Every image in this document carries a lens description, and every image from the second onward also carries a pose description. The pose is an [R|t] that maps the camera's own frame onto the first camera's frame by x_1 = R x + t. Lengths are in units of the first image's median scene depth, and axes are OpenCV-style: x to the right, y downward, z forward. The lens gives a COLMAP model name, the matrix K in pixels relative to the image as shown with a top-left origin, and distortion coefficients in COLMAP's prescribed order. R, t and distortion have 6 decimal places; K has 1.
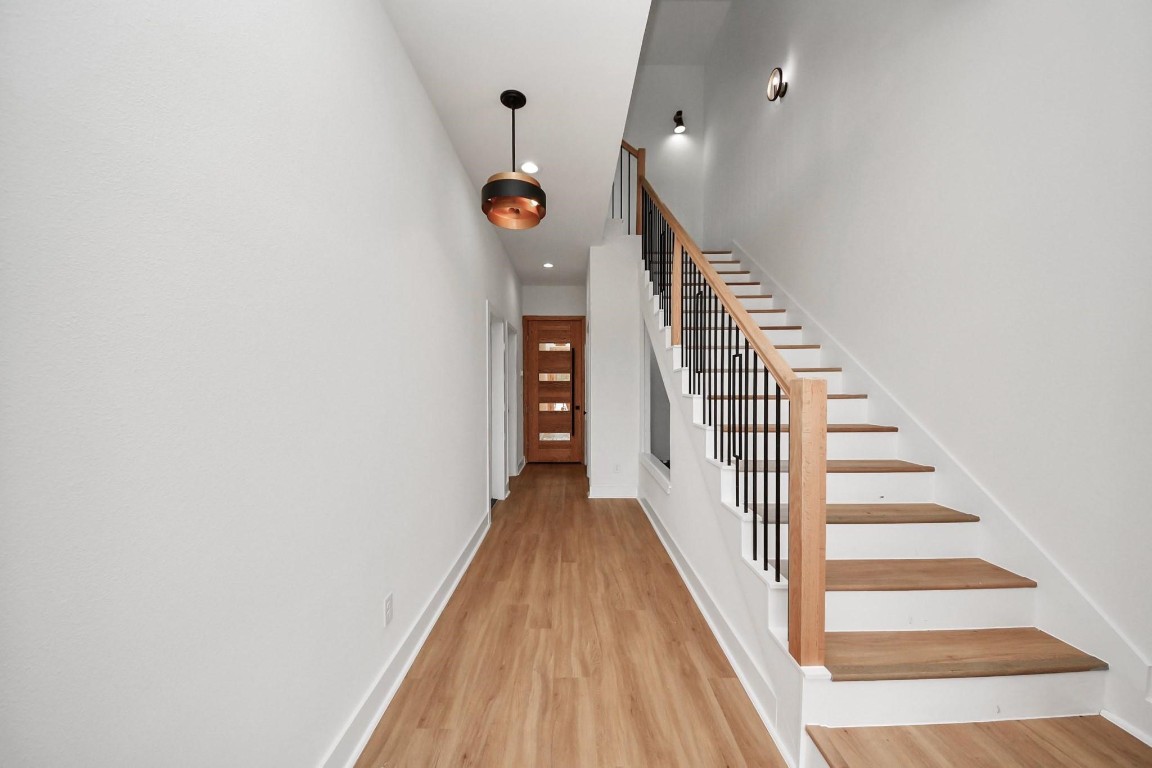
lens RADIAL K [[417.5, 0, 575.2], [0, 417.5, 390.5], [0, 0, 1]] dist [0.038826, -0.000165]
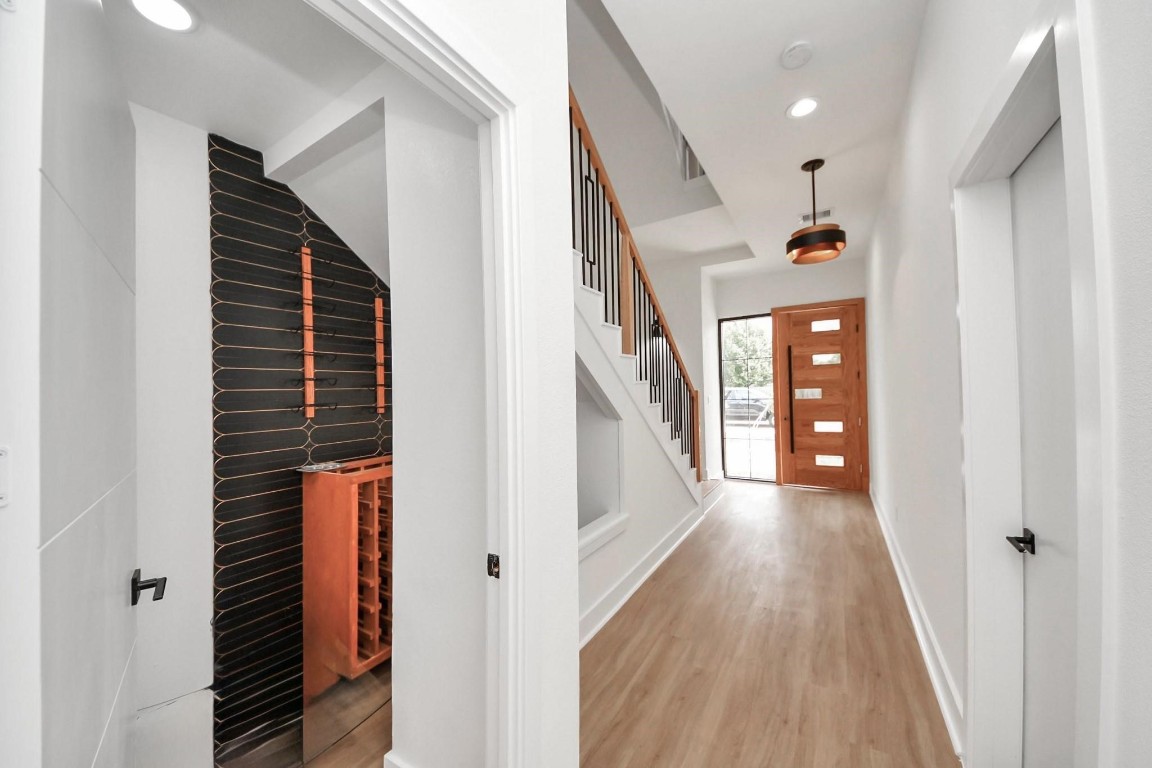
lens RADIAL K [[417.5, 0, 575.2], [0, 417.5, 390.5], [0, 0, 1]] dist [0.038826, -0.000165]
pose [[-0.850009, 0.028445, 0.525999, -0.145012], [0.035033, 0.999383, 0.002568, -0.034451], [-0.525601, 0.020610, -0.850481, 1.839648]]
